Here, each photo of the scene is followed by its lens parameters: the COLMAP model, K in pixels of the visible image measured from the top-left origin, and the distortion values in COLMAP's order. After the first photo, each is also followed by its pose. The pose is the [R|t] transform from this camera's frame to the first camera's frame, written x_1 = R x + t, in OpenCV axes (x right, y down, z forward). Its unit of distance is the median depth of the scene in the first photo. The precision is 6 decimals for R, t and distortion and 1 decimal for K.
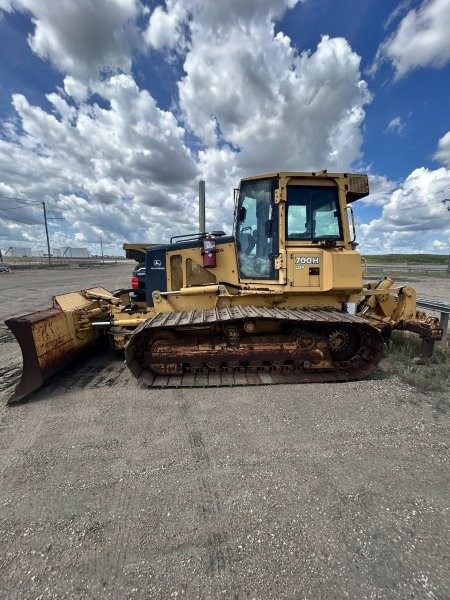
lens RADIAL K [[242.9, 0, 223.0], [0, 242.9, 299.6], [0, 0, 1]] dist [0.001271, 0.000778]
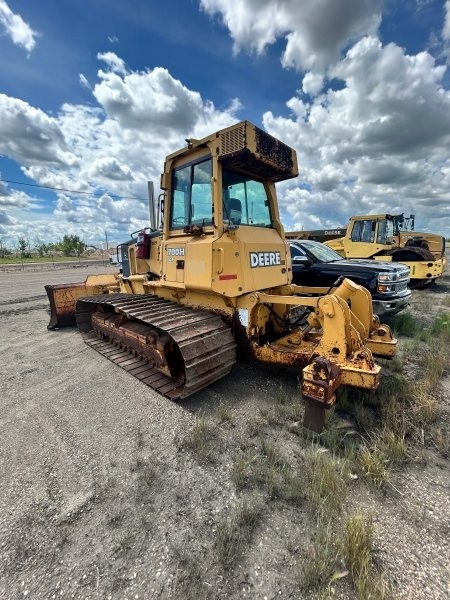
lens RADIAL K [[242.9, 0, 223.0], [0, 242.9, 299.6], [0, 0, 1]] dist [0.001271, 0.000778]
pose [[0.685095, 0.130683, -0.716636, 1.094345], [-0.094679, 0.991406, 0.090278, -0.083358], [0.722275, 0.006001, 0.691580, 0.500244]]
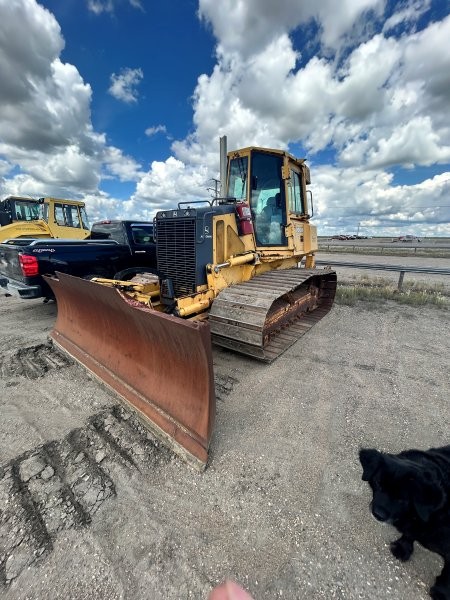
lens RADIAL K [[242.9, 0, 223.0], [0, 242.9, 299.6], [0, 0, 1]] dist [0.001271, 0.000778]
pose [[0.650974, -0.189565, 0.735049, -0.910900], [0.114370, 0.981756, 0.151902, -0.039852], [-0.750434, -0.014817, 0.660779, 0.436932]]
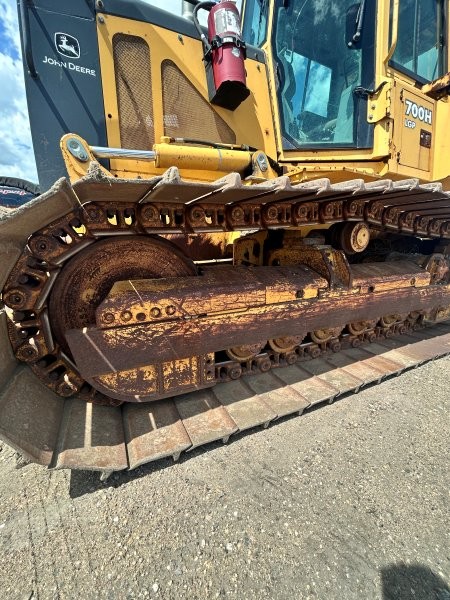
lens RADIAL K [[242.9, 0, 223.0], [0, 242.9, 299.6], [0, 0, 1]] dist [0.001271, 0.000778]
pose [[0.922000, -0.078557, 0.379138, -0.241510], [0.046034, 0.994497, 0.094113, 0.152215], [-0.384445, -0.069319, 0.920542, 0.649831]]
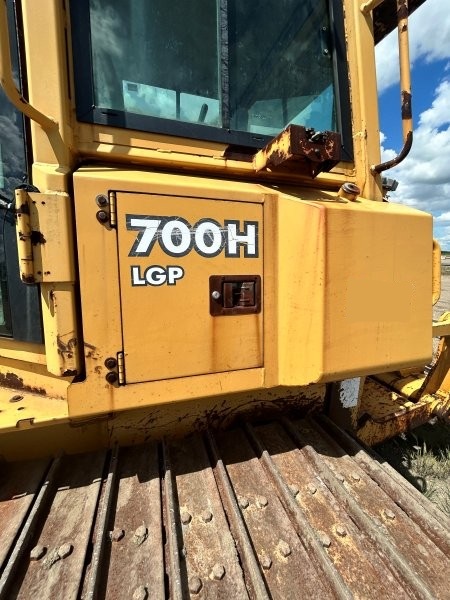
lens RADIAL K [[242.9, 0, 223.0], [0, 242.9, 299.6], [0, 0, 1]] dist [0.001271, 0.000778]
pose [[0.973908, -0.027278, 0.225298, 0.313808], [0.015702, 0.998470, 0.053012, -0.121036], [-0.226399, -0.048091, 0.972847, 0.792152]]
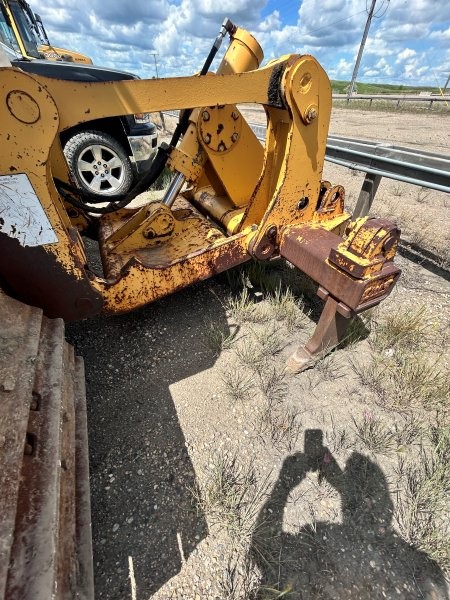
lens RADIAL K [[242.9, 0, 223.0], [0, 242.9, 299.6], [0, 0, 1]] dist [0.001271, 0.000778]
pose [[0.929131, -0.239981, 0.281292, 0.657720], [0.056628, 0.844141, 0.533122, 0.003033], [-0.365389, -0.479411, 0.797907, 0.854603]]
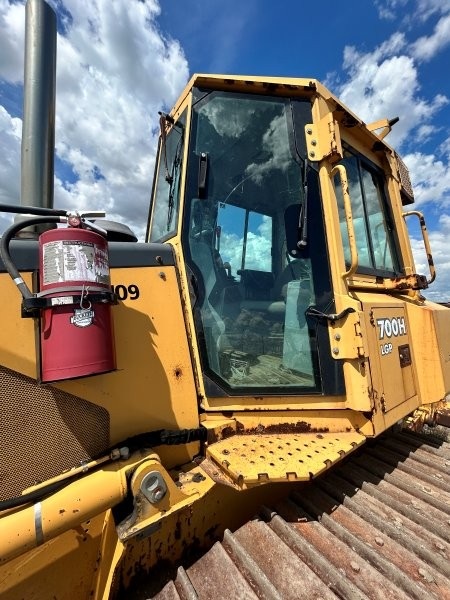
lens RADIAL K [[242.9, 0, 223.0], [0, 242.9, 299.6], [0, 0, 1]] dist [0.001271, 0.000778]
pose [[0.850417, 0.013053, 0.525947, -0.059969], [0.071602, 0.987519, -0.140282, -0.166019], [-0.521214, 0.156957, 0.838869, 0.800748]]
